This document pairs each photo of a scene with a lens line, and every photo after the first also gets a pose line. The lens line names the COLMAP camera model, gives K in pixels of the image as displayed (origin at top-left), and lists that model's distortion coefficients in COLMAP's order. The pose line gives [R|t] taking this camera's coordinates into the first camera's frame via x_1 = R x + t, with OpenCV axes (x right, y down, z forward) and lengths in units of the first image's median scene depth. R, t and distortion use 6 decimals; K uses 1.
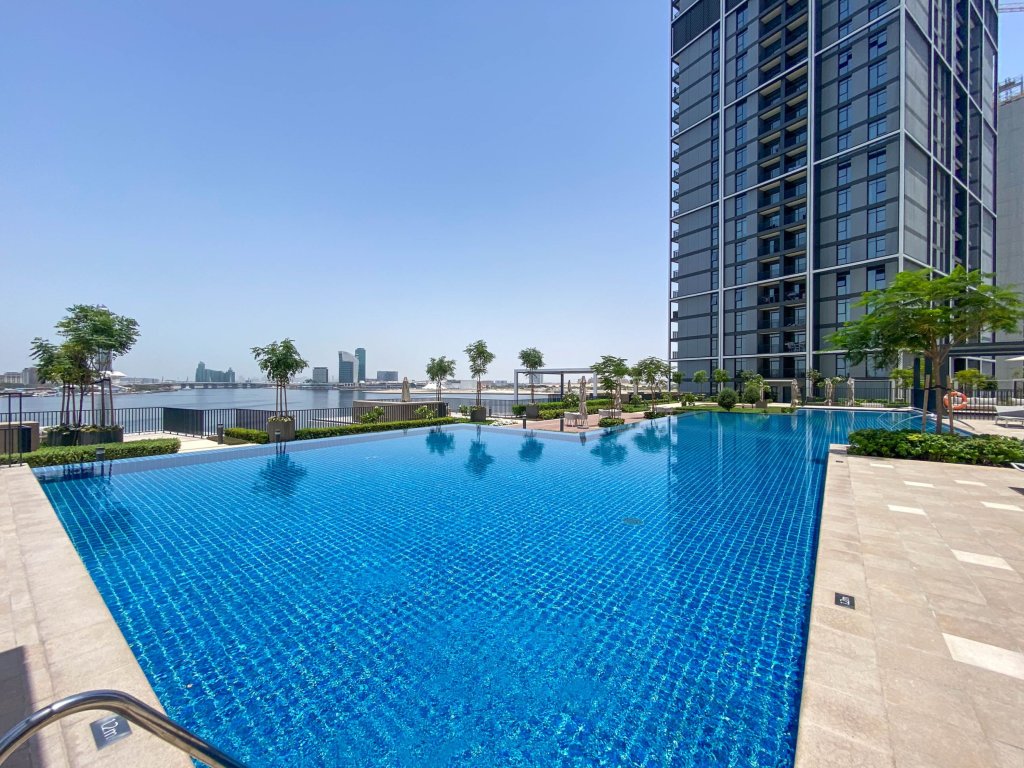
lens RADIAL K [[413.0, 0, 509.0], [0, 413.0, 387.7], [0, 0, 1]] dist [0.002622, -0.000862]
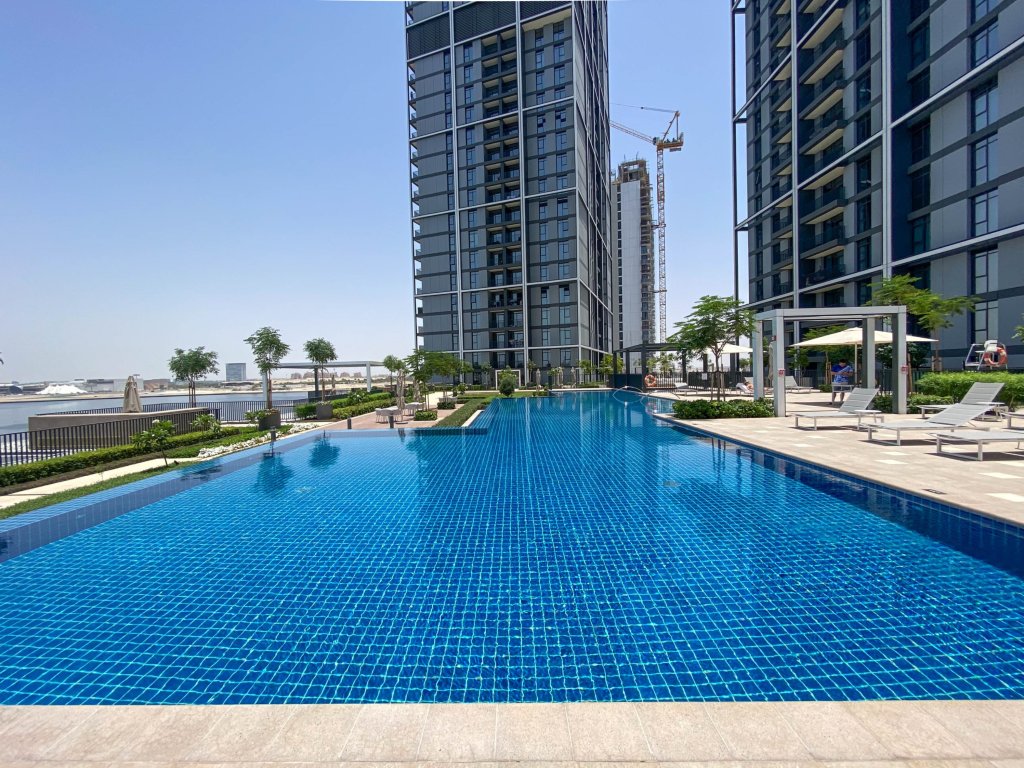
lens RADIAL K [[413.0, 0, 498.4], [0, 413.0, 386.2], [0, 0, 1]] dist [0.002622, -0.000862]
pose [[0.803979, -0.041896, 0.593180, -0.084579], [0.034951, 0.999120, 0.023196, -0.001547], [-0.593629, 0.002083, 0.804736, 0.036904]]
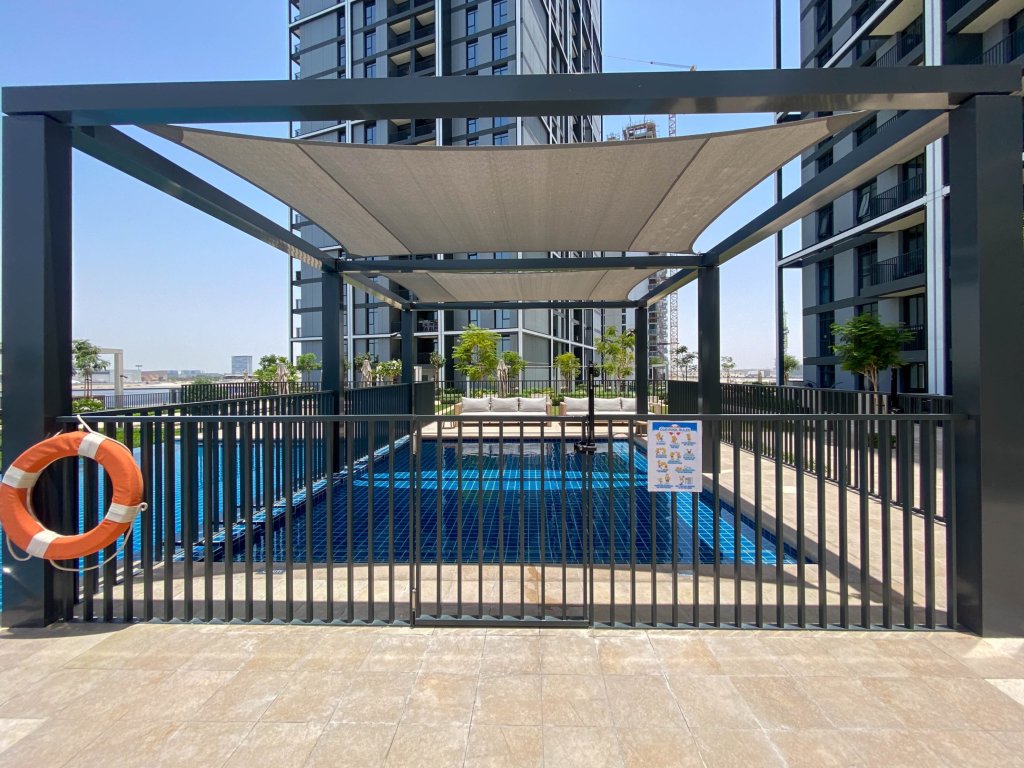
lens RADIAL K [[413.0, 0, 521.8], [0, 413.0, 372.5], [0, 0, 1]] dist [0.002622, -0.000862]
pose [[0.799877, -0.009996, 0.600081, 0.334557], [0.015806, 0.999865, -0.004412, -0.002457], [-0.599956, 0.013014, 0.799927, 0.243589]]
